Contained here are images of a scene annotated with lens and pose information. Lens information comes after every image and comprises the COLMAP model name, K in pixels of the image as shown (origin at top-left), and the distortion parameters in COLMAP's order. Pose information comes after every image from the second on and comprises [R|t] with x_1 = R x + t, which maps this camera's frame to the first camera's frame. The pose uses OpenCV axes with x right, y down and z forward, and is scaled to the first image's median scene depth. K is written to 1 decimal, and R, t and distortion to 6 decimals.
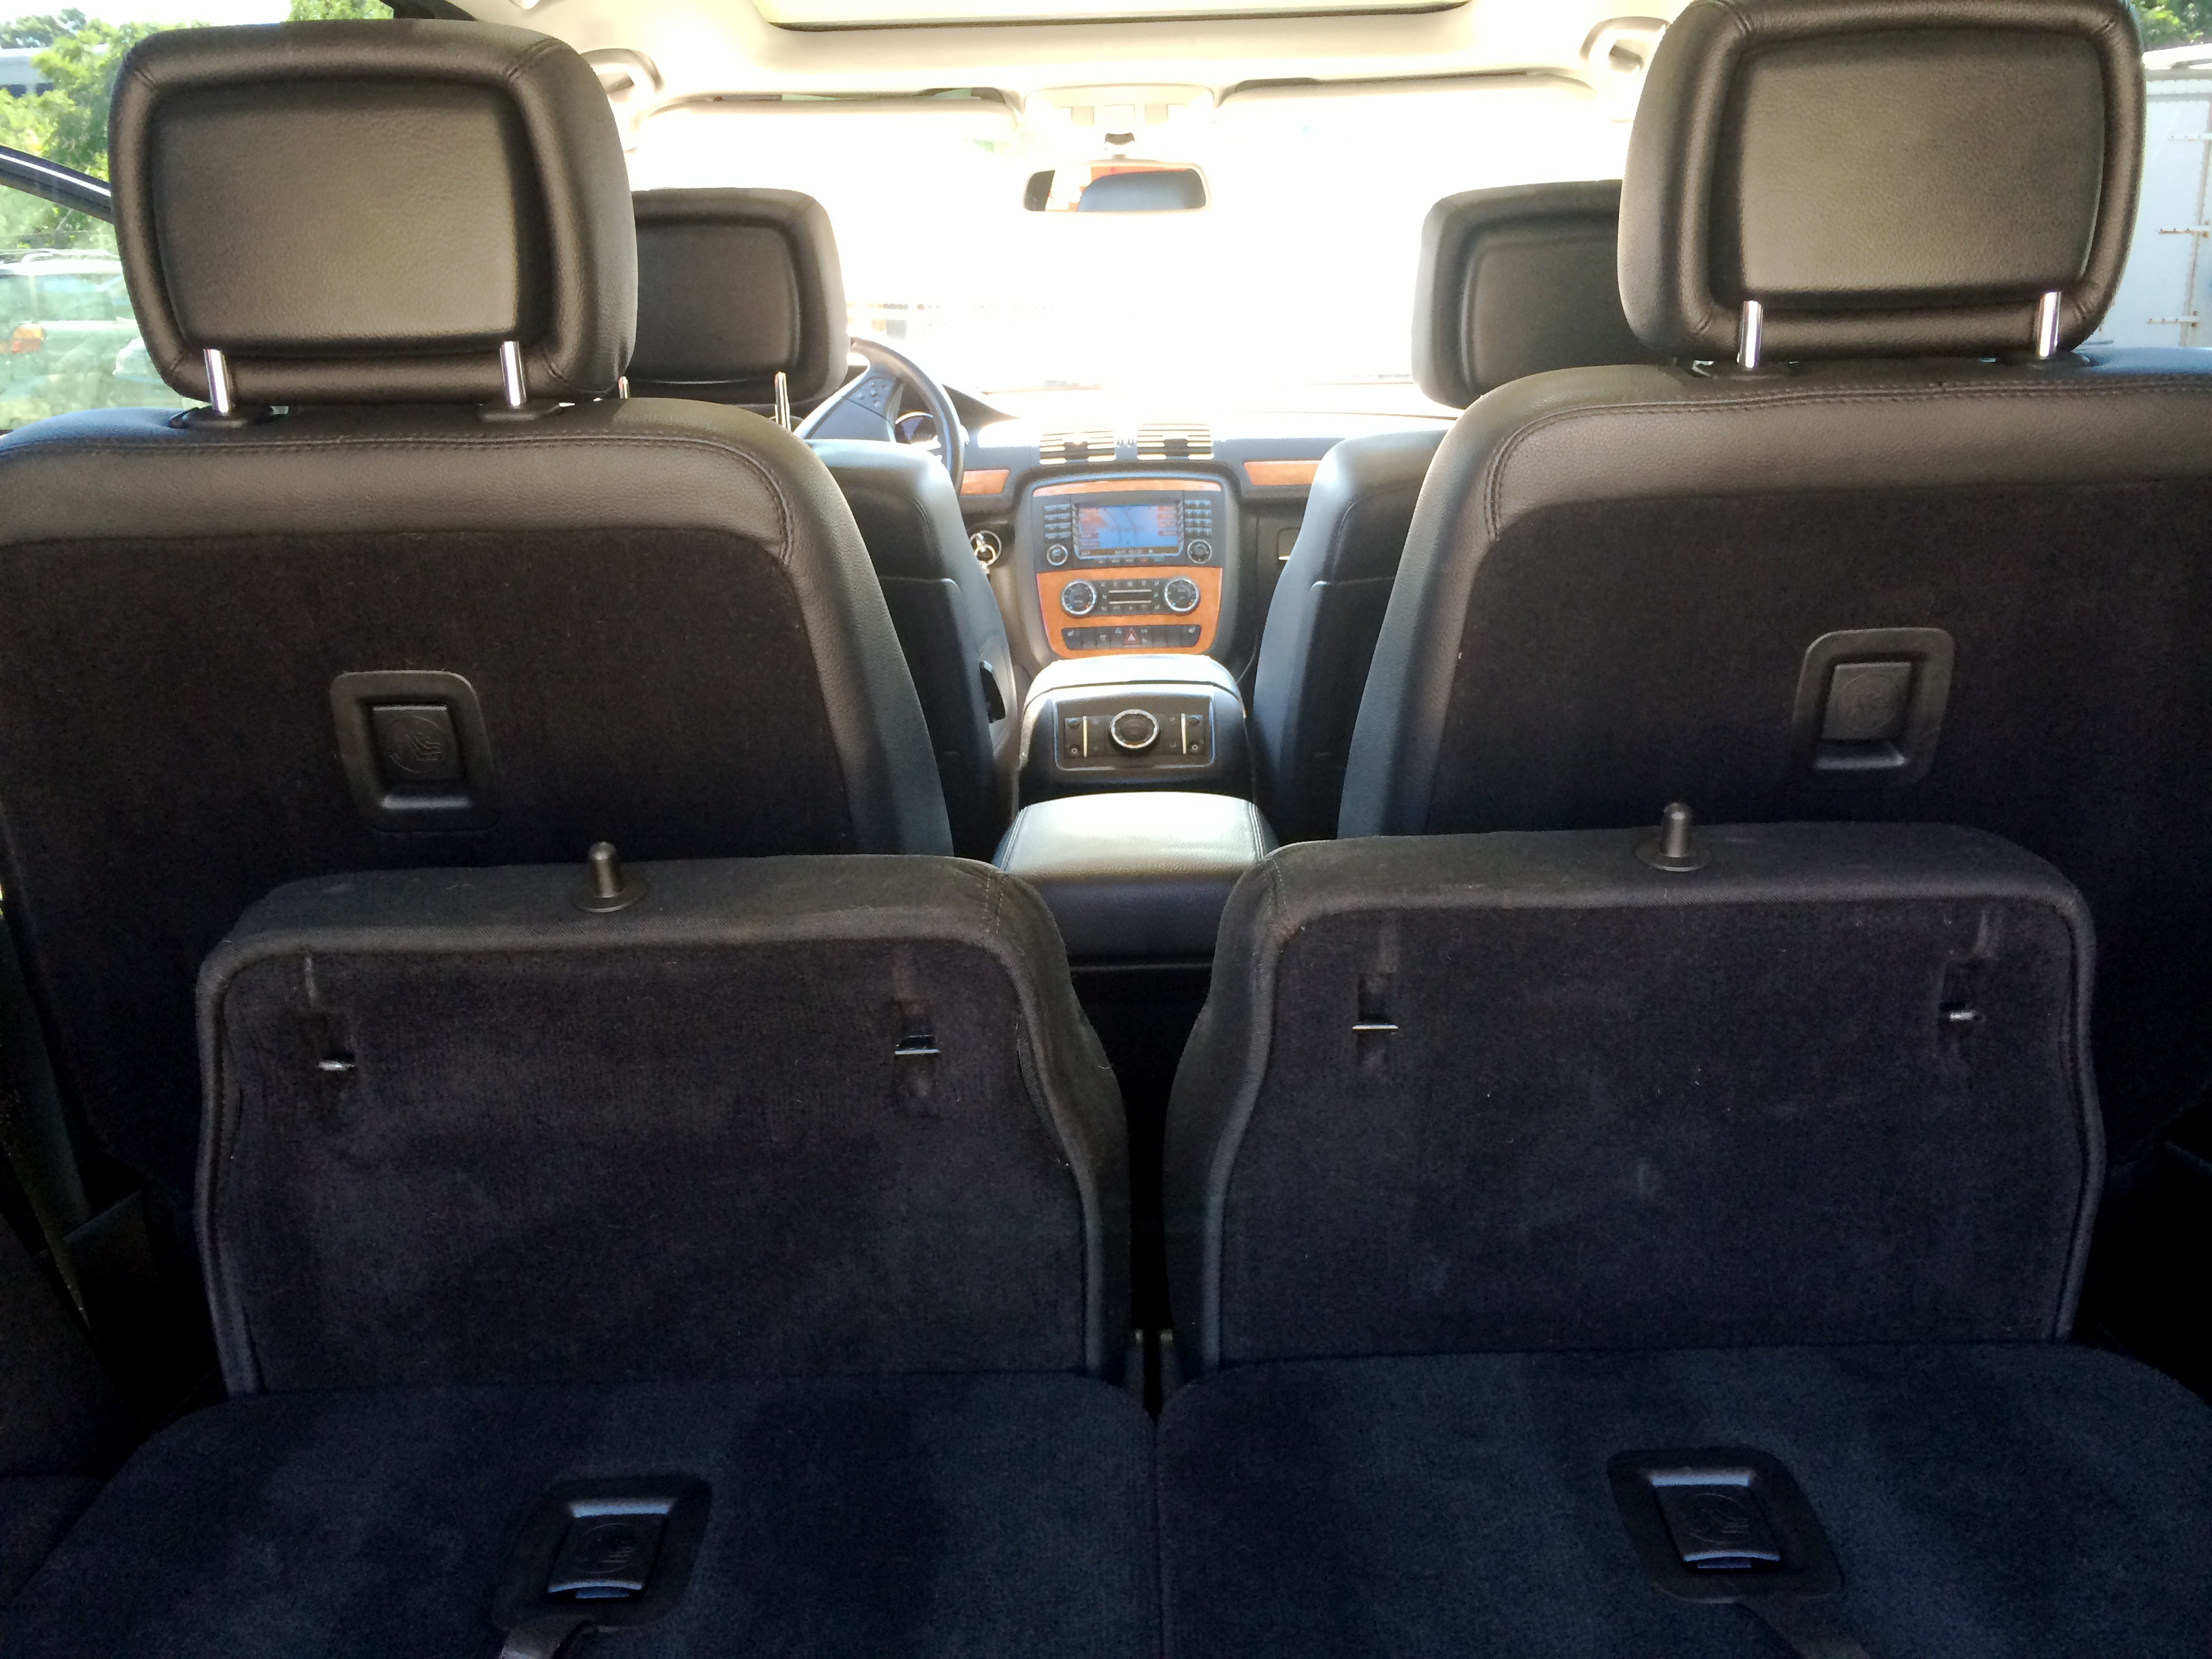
lens RADIAL K [[1920.0, 0, 1114.4], [0, 1920.0, 815.7], [0, 0, 1]] dist [0.077420, -0.071982]
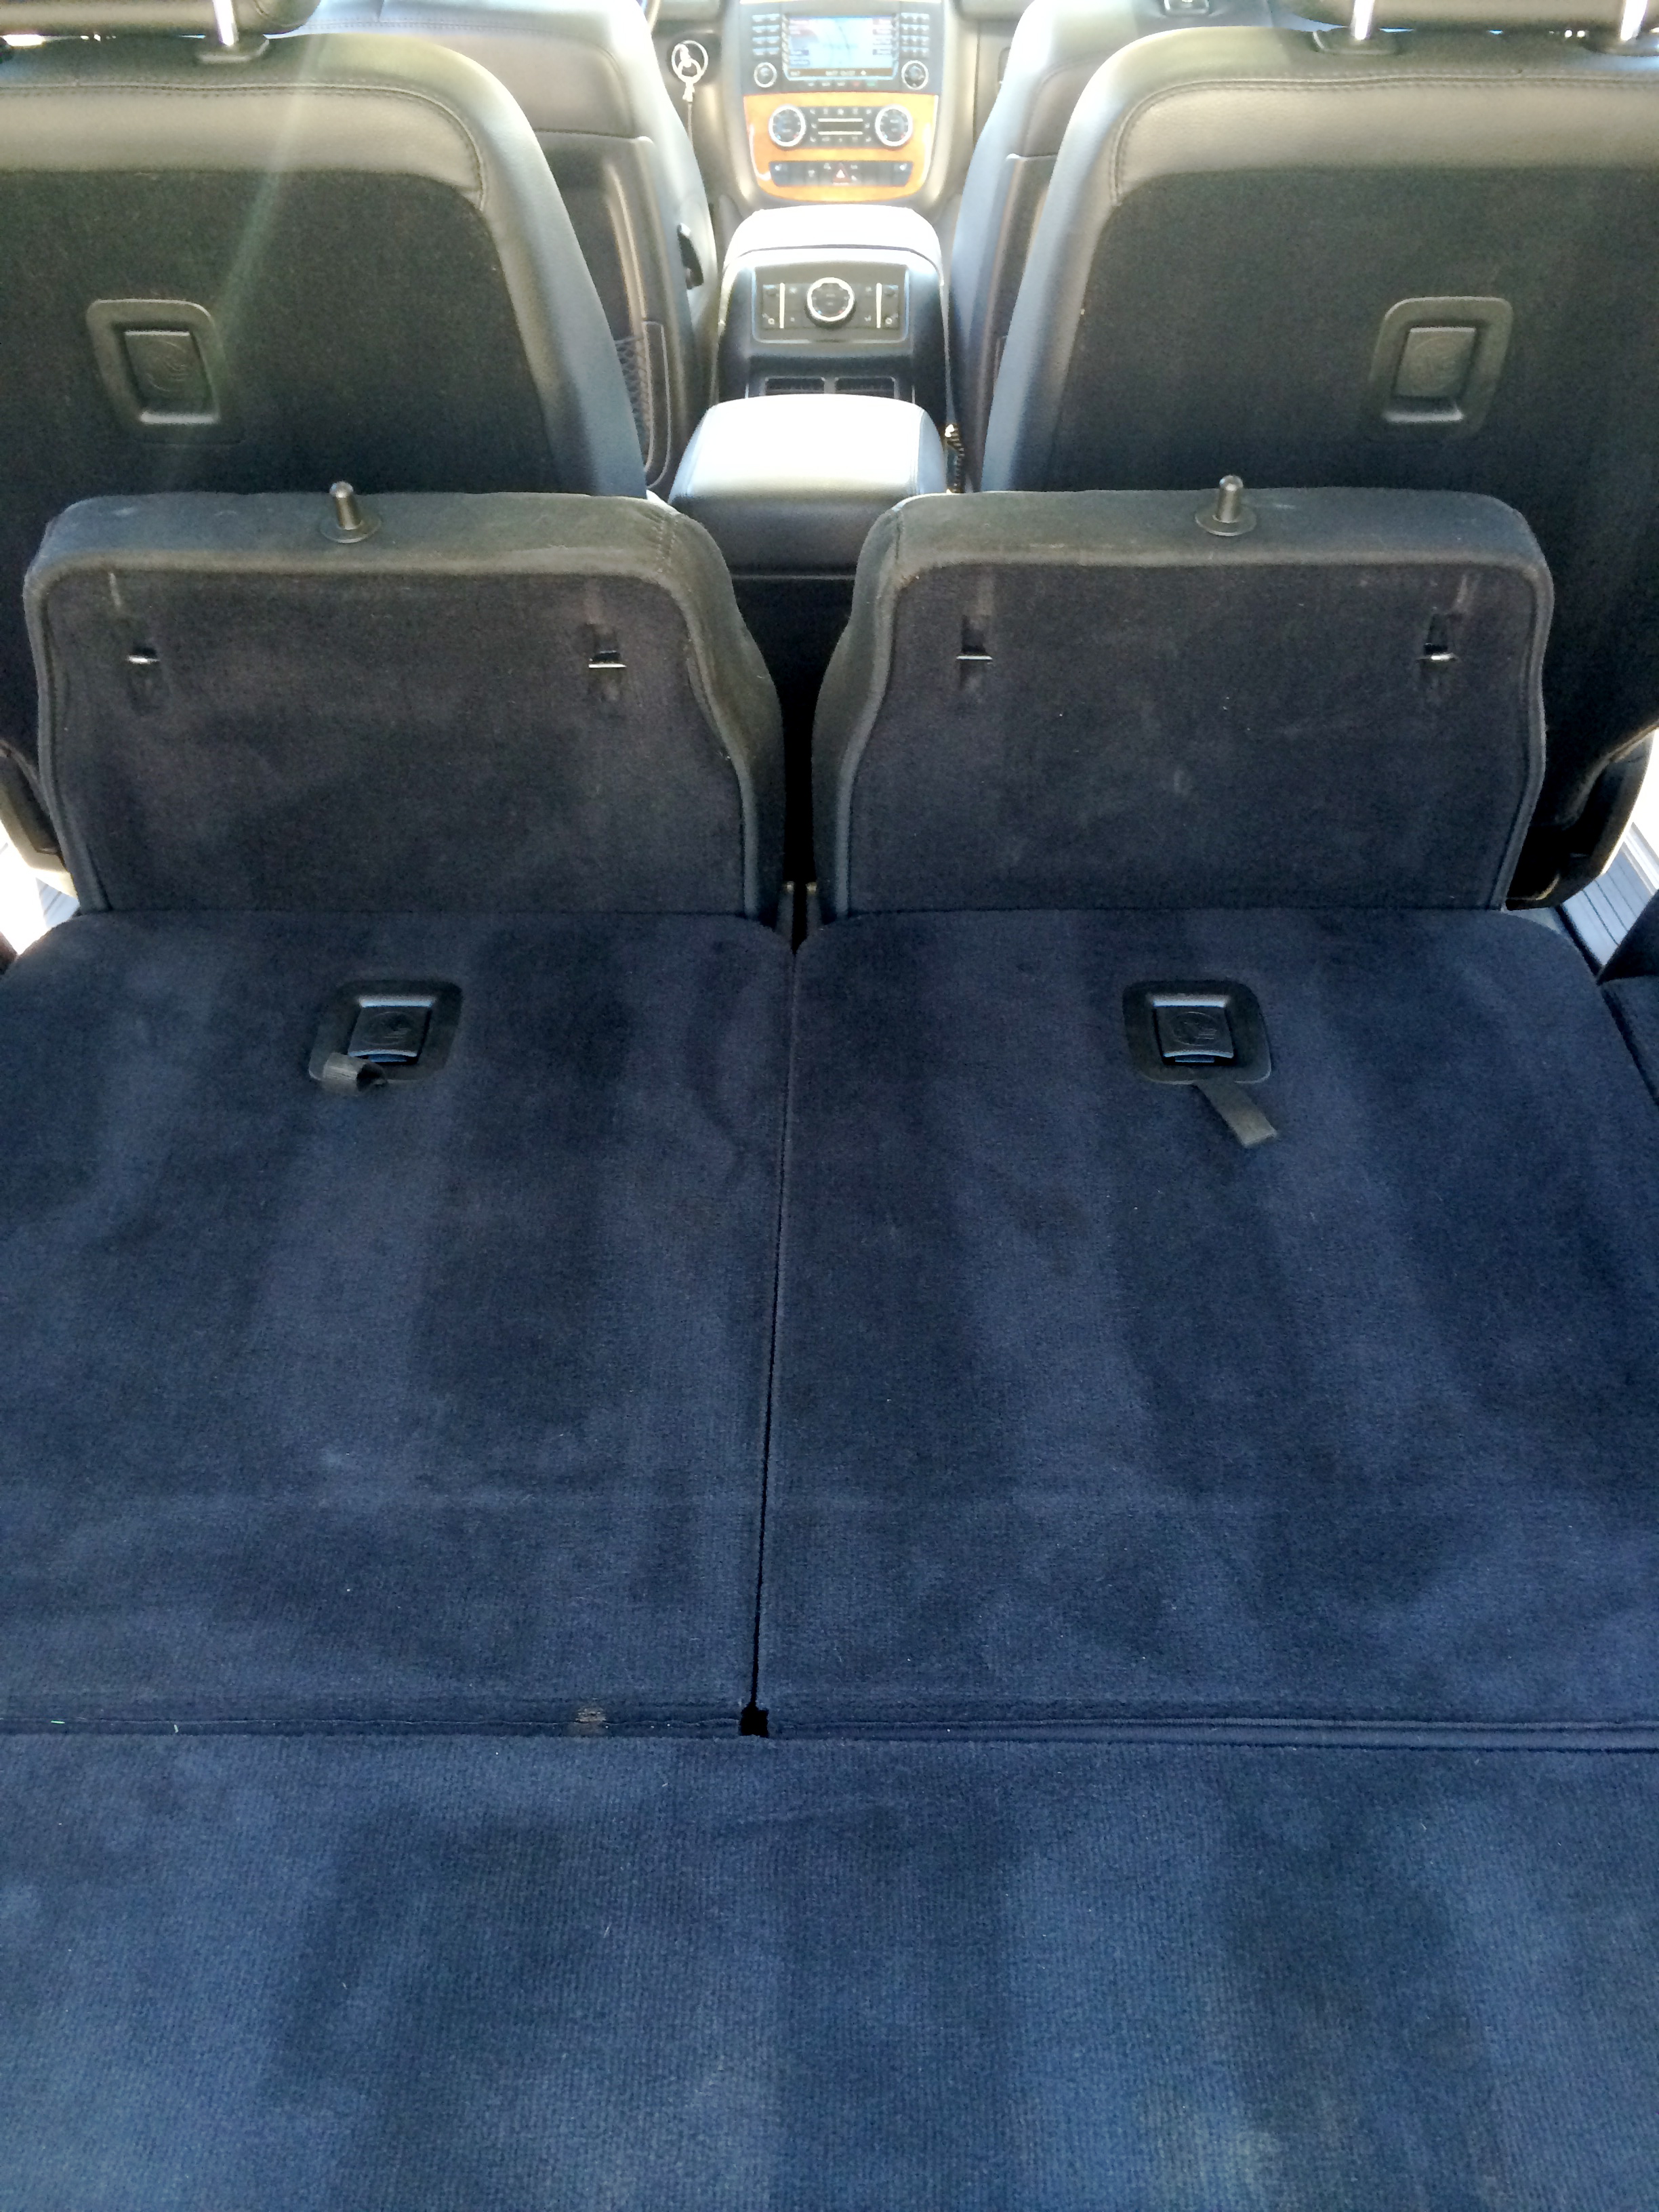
lens RADIAL K [[1920.0, 0, 834.7], [0, 1920.0, 1097.7], [0, 0, 1]] dist [0.077420, -0.071982]
pose [[0.999632, 0.027091, 0.001494, 0.049374], [-0.025653, 0.925740, 0.377289, -0.091374], [0.008838, -0.377188, 0.926094, -0.253499]]
